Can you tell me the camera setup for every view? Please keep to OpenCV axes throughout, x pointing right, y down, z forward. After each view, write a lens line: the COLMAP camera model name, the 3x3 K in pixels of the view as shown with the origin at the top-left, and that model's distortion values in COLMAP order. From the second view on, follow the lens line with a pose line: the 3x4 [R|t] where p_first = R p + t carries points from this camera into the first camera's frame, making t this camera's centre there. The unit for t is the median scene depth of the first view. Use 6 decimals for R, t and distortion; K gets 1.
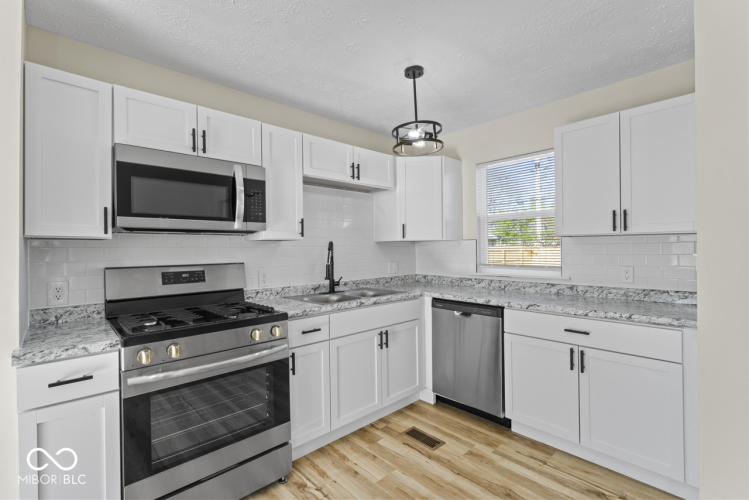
lens RADIAL K [[346.3, 0, 378.5], [0, 346.3, 249.4], [0, 0, 1]] dist [-0.003953, 0.001170]
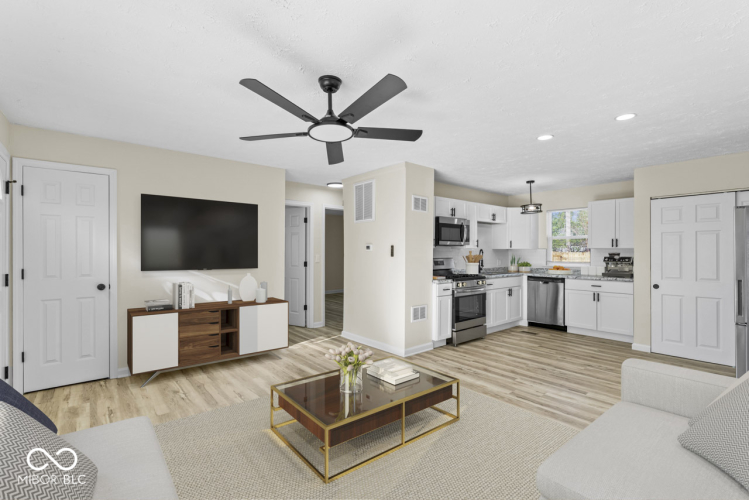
lens RADIAL K [[346.3, 0, 379.3], [0, 346.3, 252.7], [0, 0, 1]] dist [-0.003953, 0.001170]
pose [[0.998157, 0.014440, -0.058935, -0.640140], [-0.014361, 0.999895, 0.001762, 0.004755], [0.058954, -0.000912, 0.998260, -1.197240]]
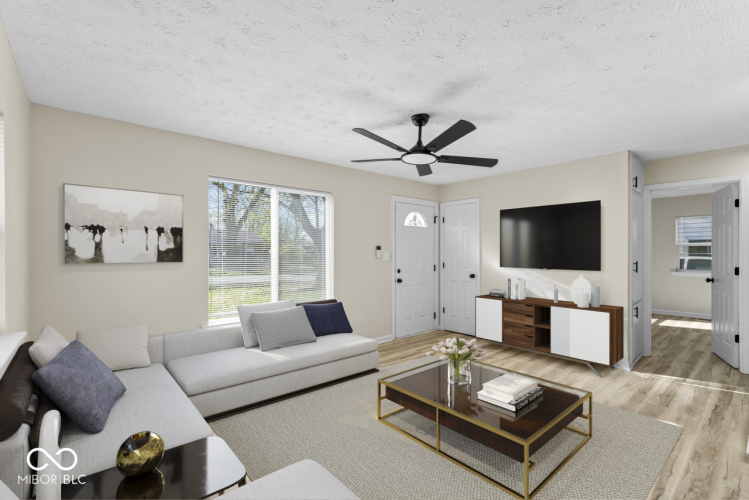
lens RADIAL K [[346.3, 0, 381.2], [0, 346.3, 247.2], [0, 0, 1]] dist [-0.003953, 0.001170]
pose [[-0.046253, 0.002027, -0.998928, 0.193068], [0.007096, 0.999973, 0.001701, -0.019612], [0.998905, -0.007010, -0.046266, -0.471052]]
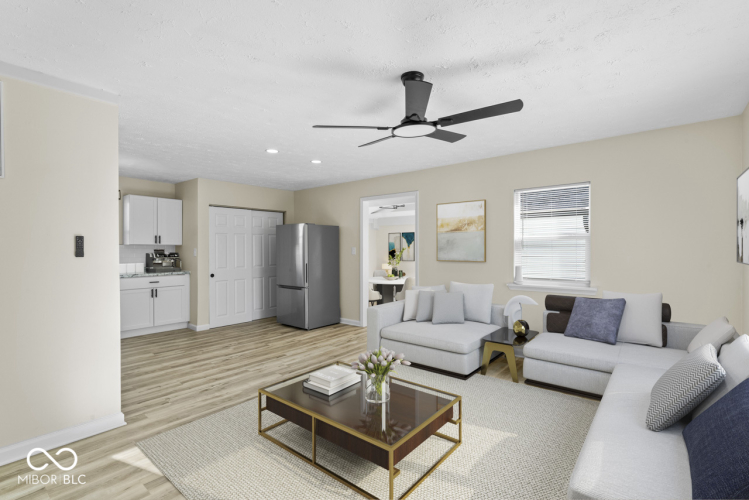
lens RADIAL K [[346.3, 0, 374.1], [0, 346.3, 252.0], [0, 0, 1]] dist [-0.003953, 0.001170]
pose [[-0.104149, 0.002503, 0.994559, -1.550288], [0.004744, 0.999987, -0.002020, 0.017029], [-0.994550, 0.004508, -0.104160, -0.264634]]
